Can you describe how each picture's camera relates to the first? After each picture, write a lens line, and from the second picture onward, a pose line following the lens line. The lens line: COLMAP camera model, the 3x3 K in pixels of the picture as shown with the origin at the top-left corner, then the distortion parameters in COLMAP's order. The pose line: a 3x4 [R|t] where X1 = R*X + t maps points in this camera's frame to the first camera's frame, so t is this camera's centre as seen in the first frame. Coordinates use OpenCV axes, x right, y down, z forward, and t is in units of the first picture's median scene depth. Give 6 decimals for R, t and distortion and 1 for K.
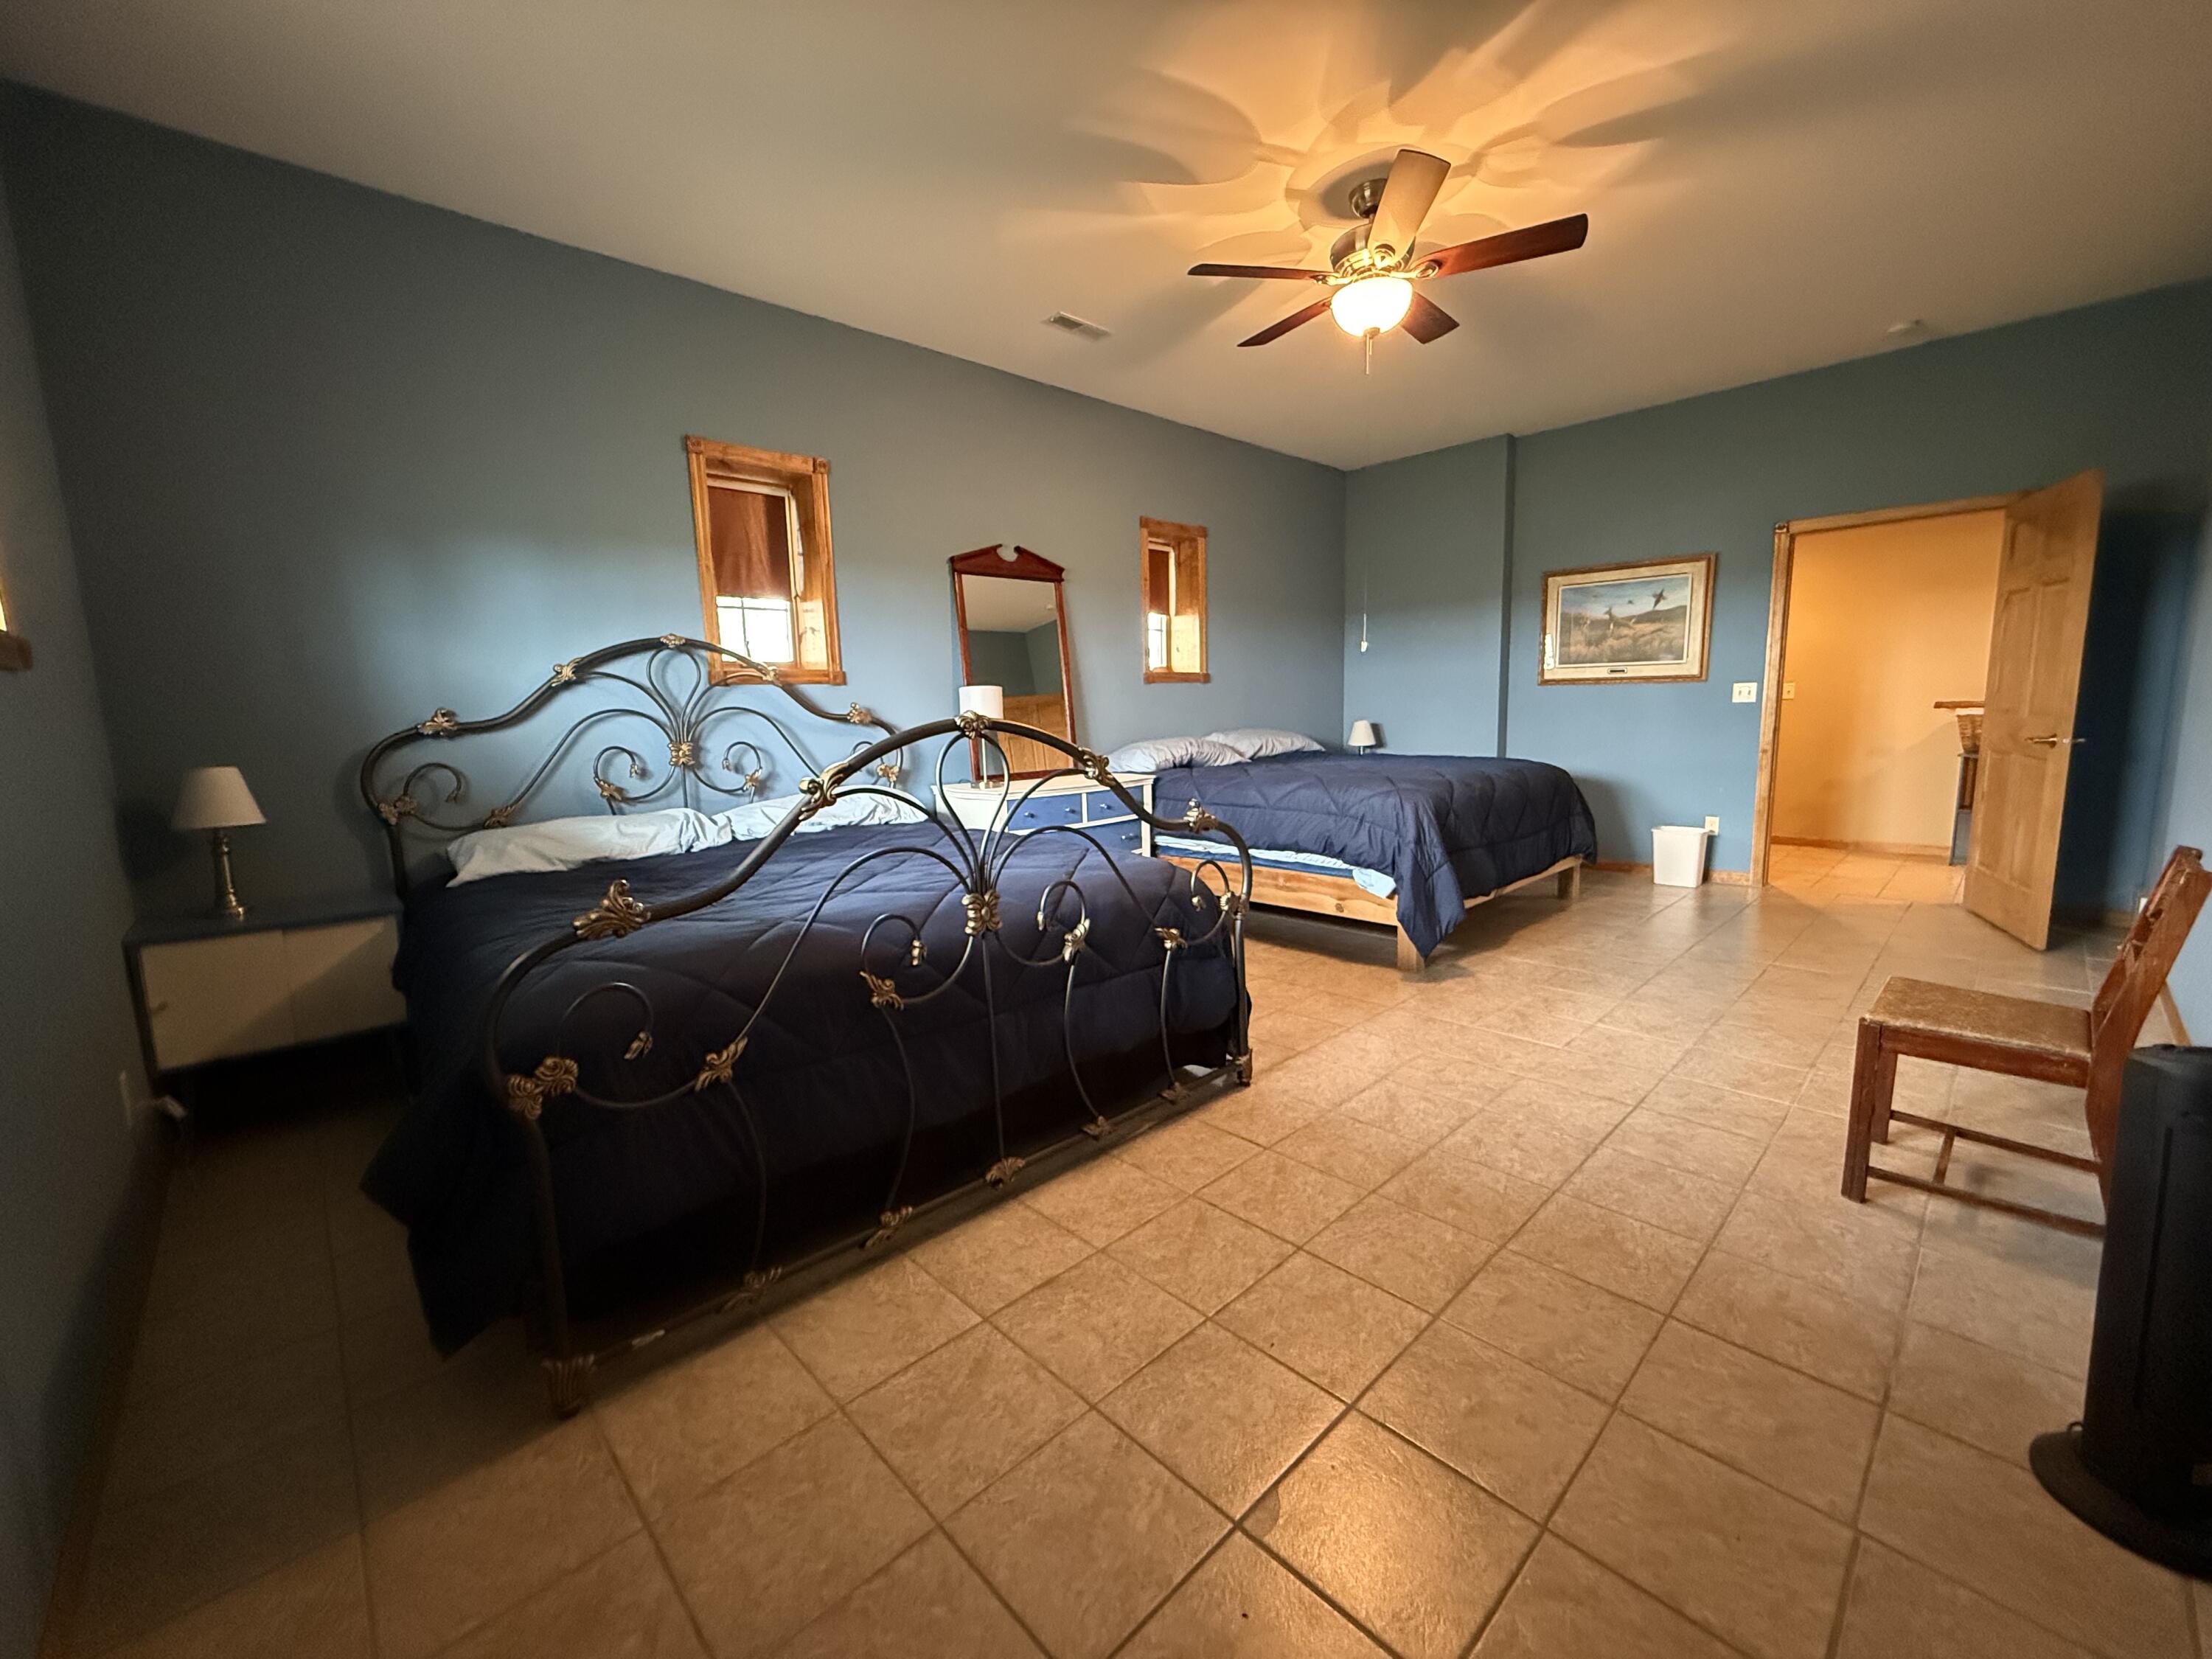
lens RADIAL K [[886.9, 0, 1098.8], [0, 886.9, 832.3], [0, 0, 1]] dist [-0.001703, 0.000681]
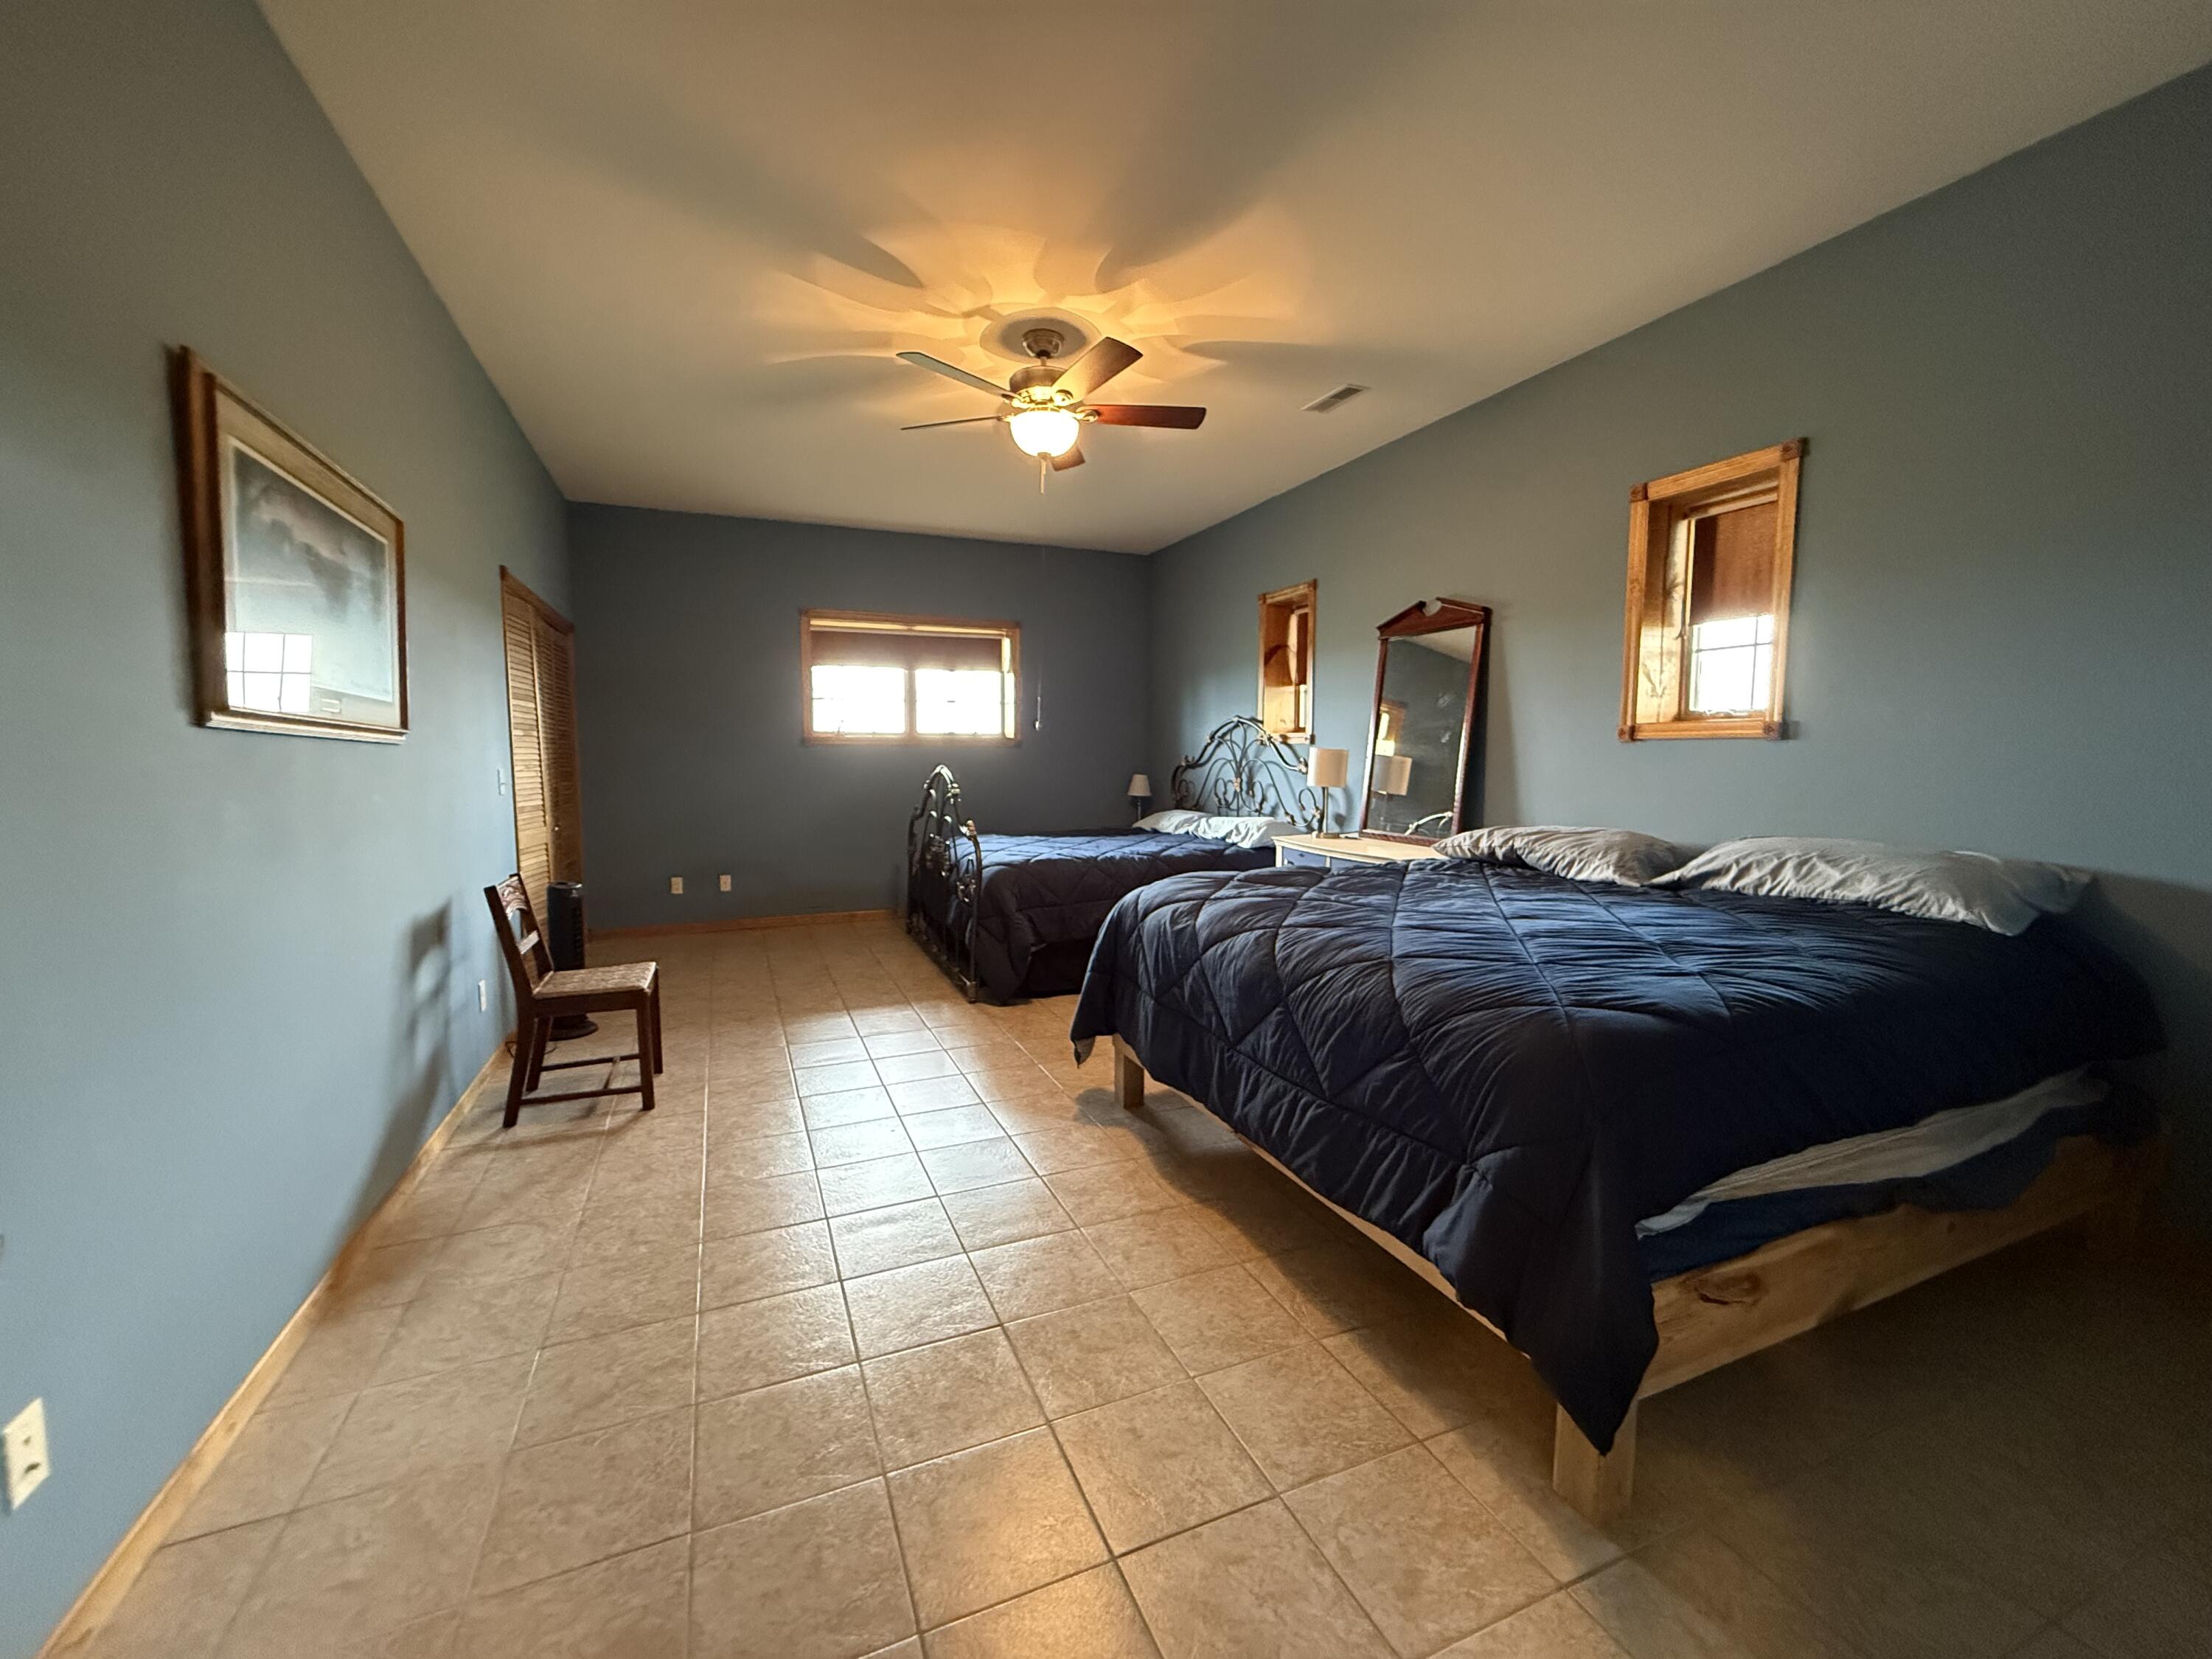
lens RADIAL K [[886.9, 0, 1099.9], [0, 886.9, 824.9], [0, 0, 1]] dist [-0.001703, 0.000681]
pose [[-0.354195, 0.105097, -0.929247, 1.149248], [-0.116094, 0.981037, 0.155206, -0.233991], [0.927937, 0.162853, -0.335277, 1.258562]]
